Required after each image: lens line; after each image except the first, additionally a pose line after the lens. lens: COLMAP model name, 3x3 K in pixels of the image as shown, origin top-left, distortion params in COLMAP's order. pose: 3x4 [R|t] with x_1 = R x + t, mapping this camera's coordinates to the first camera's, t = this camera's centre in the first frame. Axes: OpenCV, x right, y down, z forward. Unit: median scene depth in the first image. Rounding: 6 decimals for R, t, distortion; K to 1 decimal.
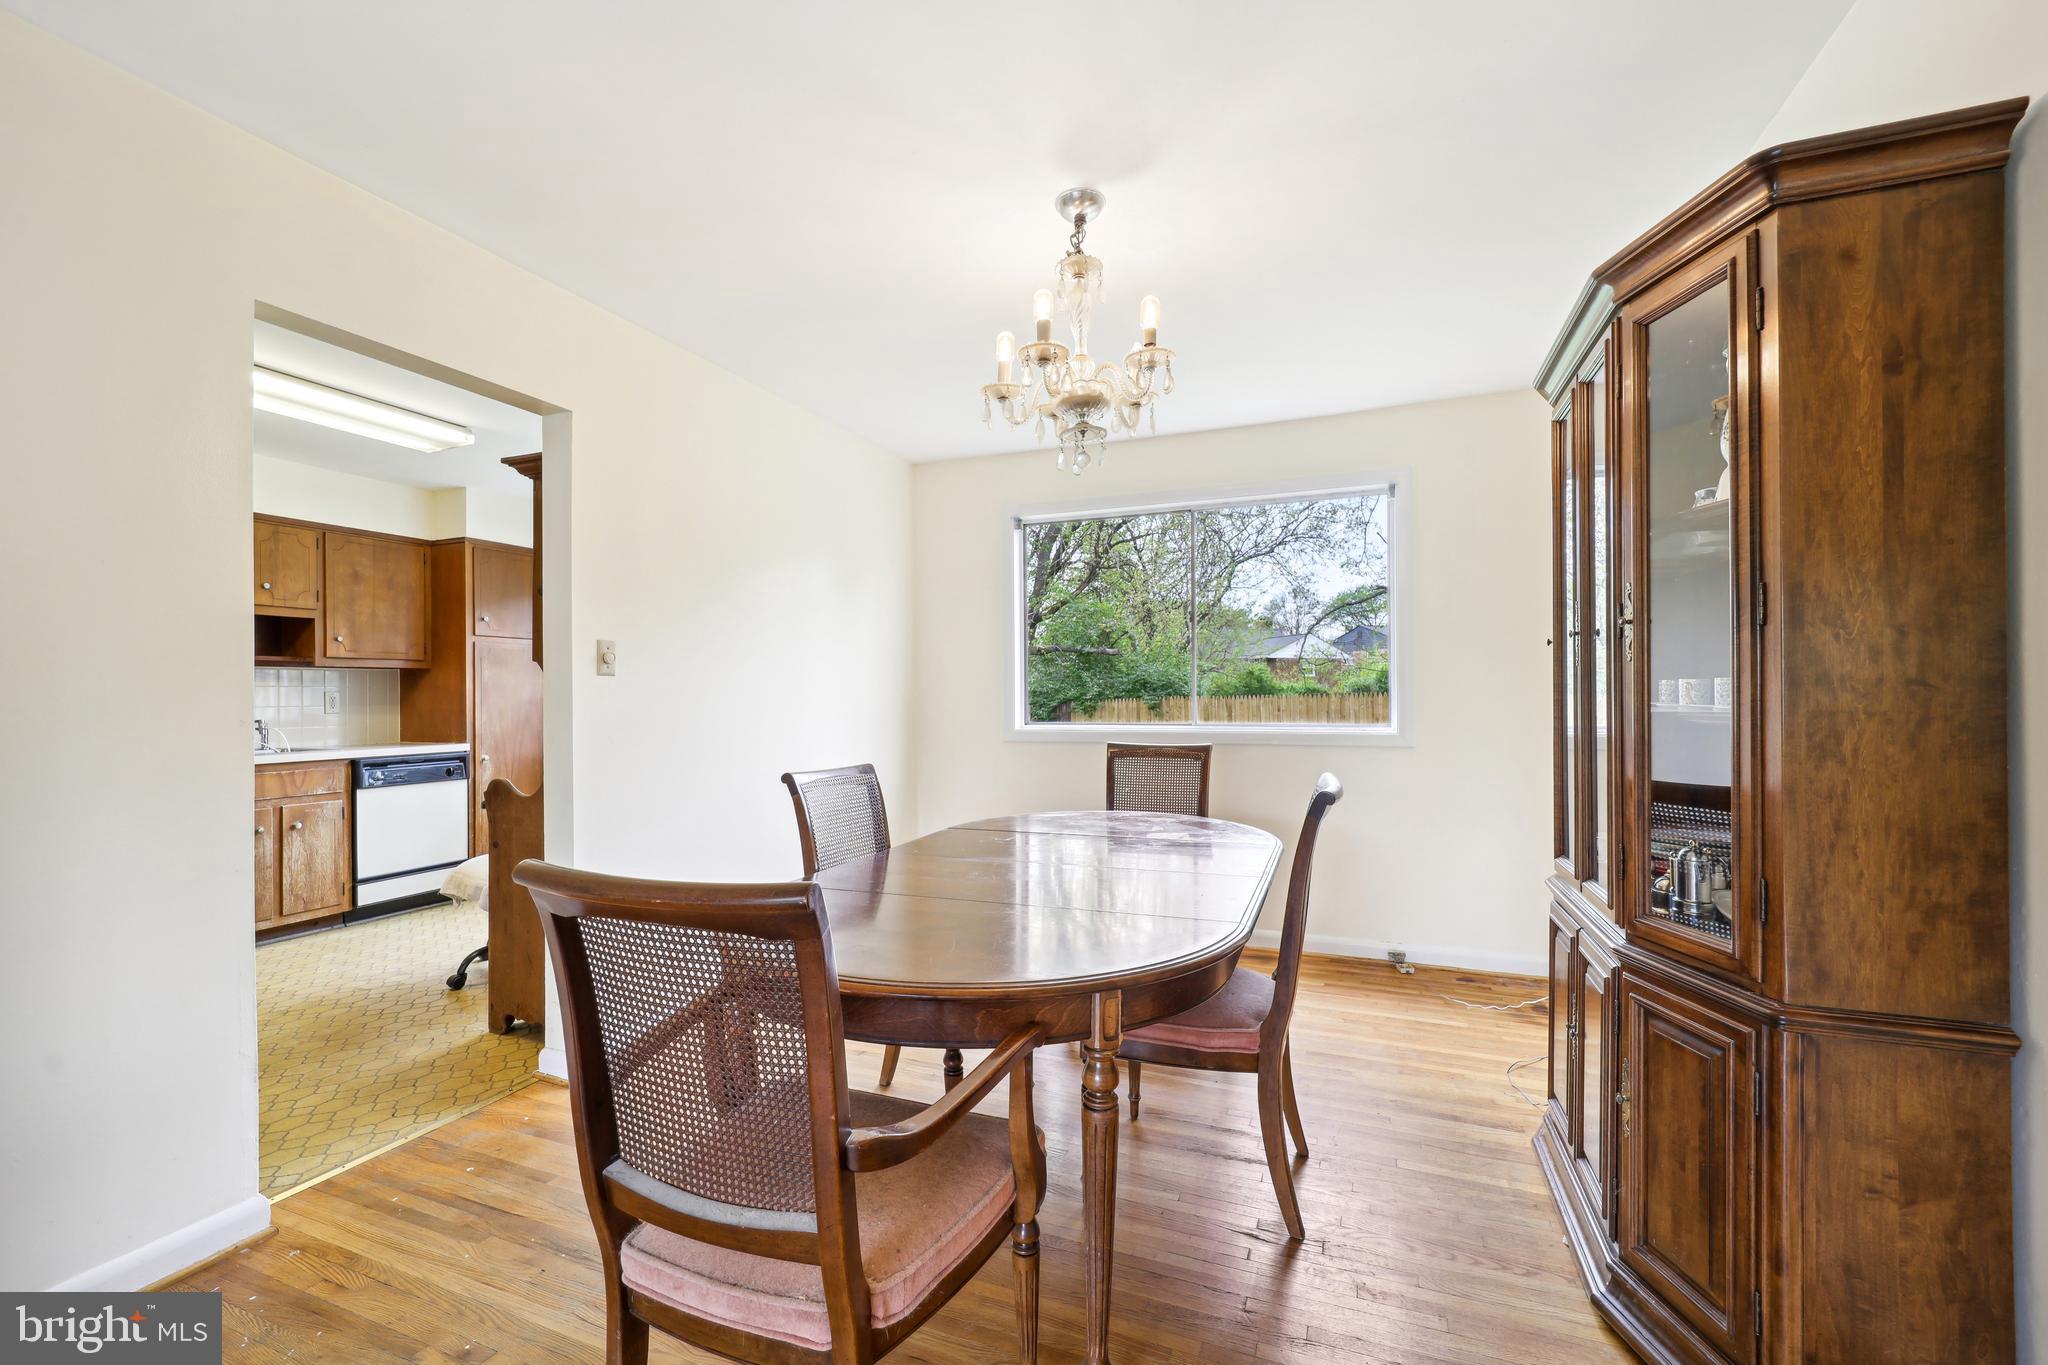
lens RADIAL K [[846.4, 0, 1031.0], [0, 846.4, 693.5], [0, 0, 1]] dist [-0.013172, -0.000085]
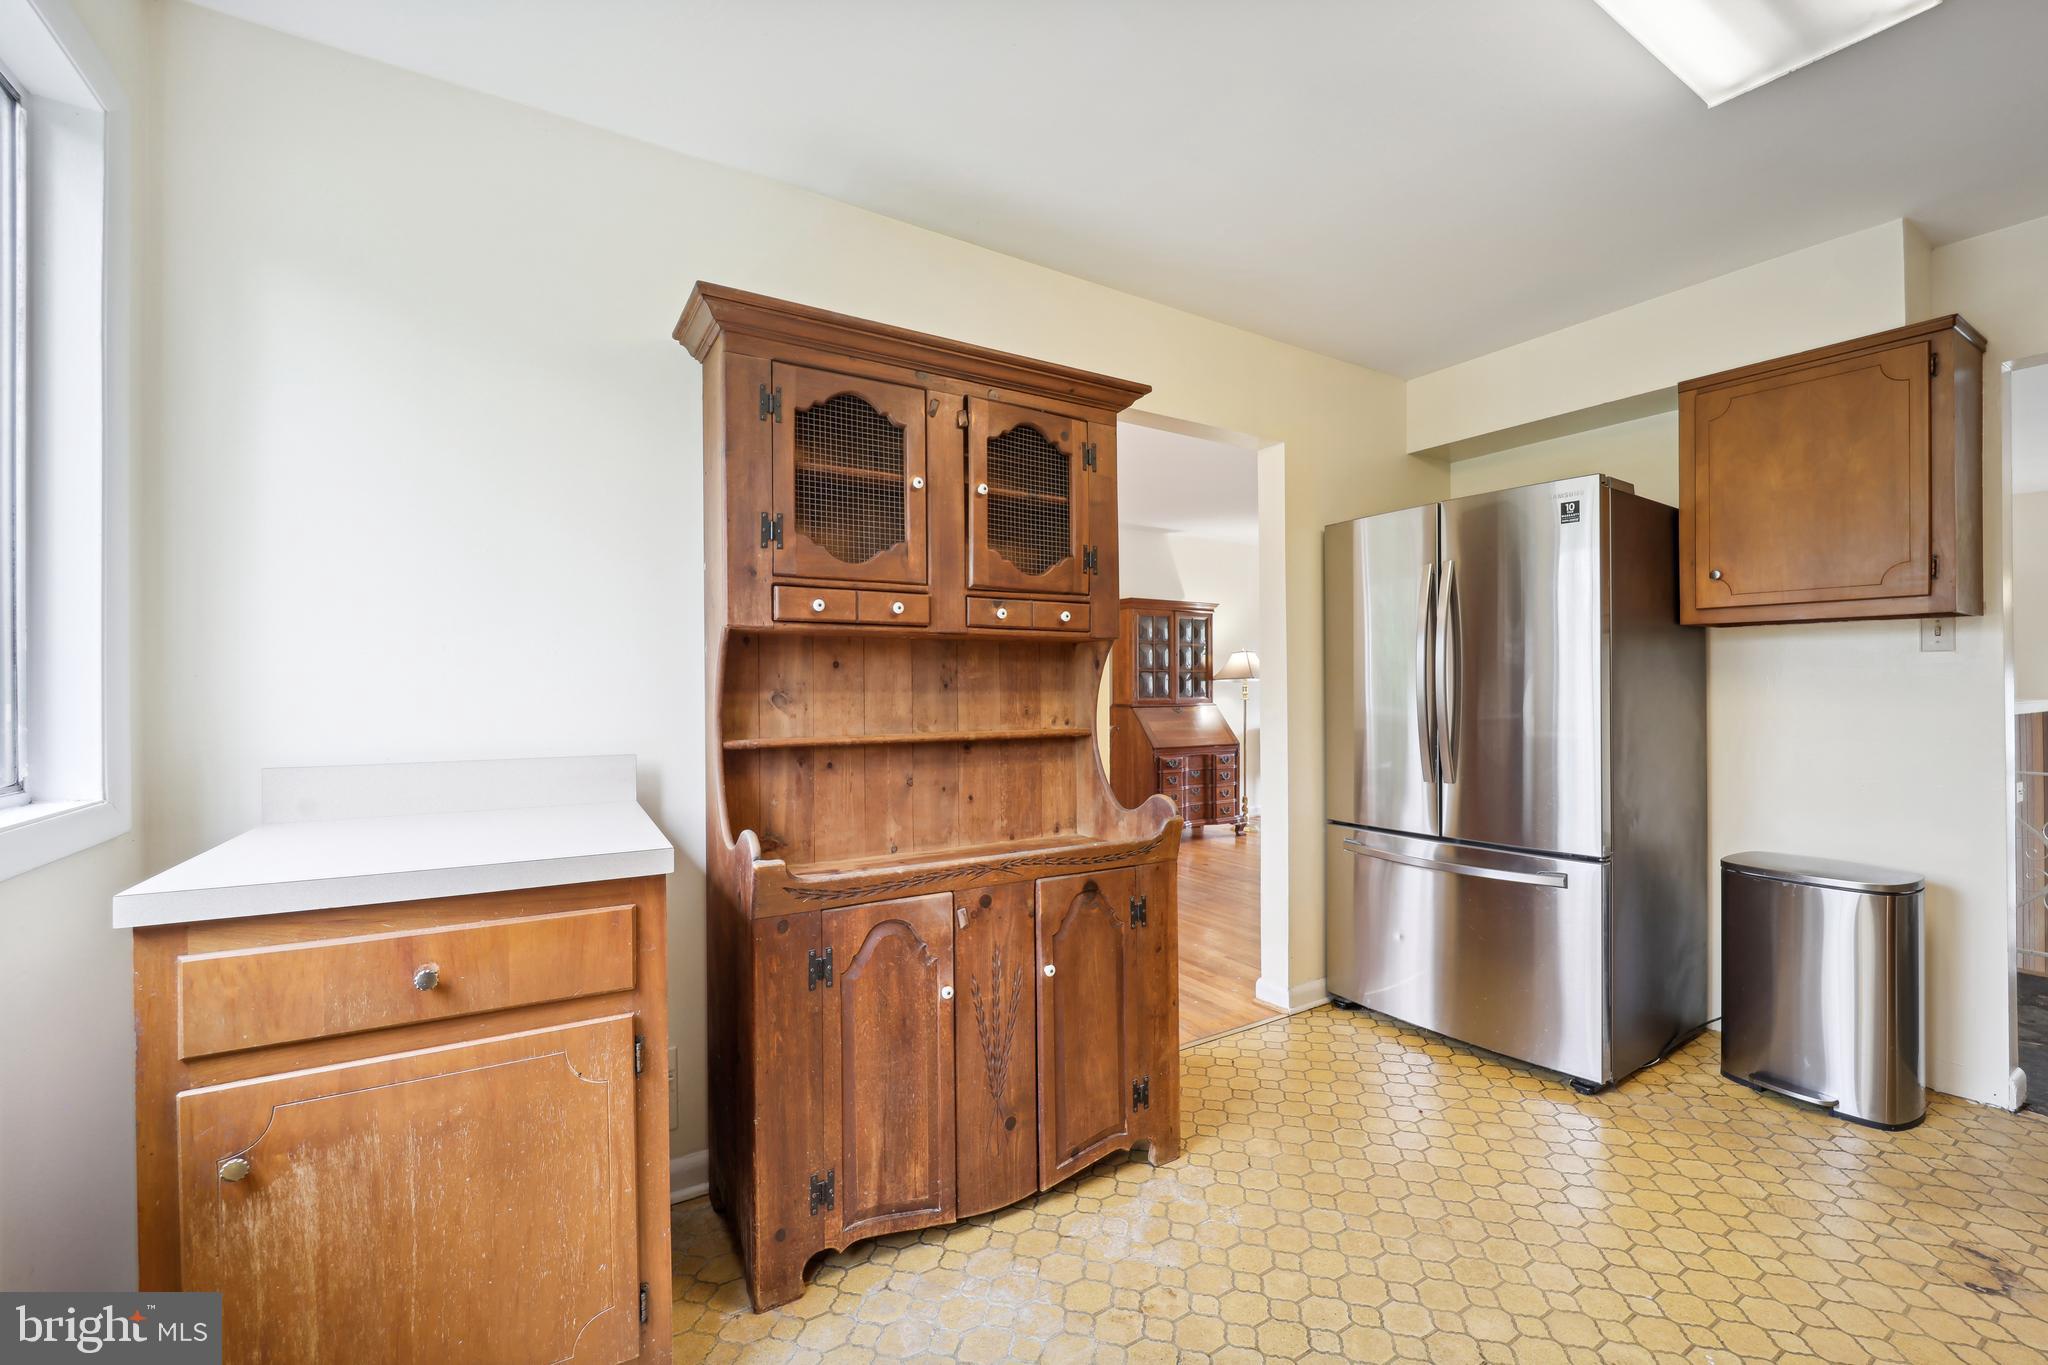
lens RADIAL K [[846.4, 0, 1018.7], [0, 846.4, 685.1], [0, 0, 1]] dist [-0.013172, -0.000085]
pose [[-0.807003, 0.016325, 0.590321, -0.622184], [0.010071, 0.999853, -0.013882, 0.008715], [-0.590461, -0.005257, -0.807049, 1.072729]]
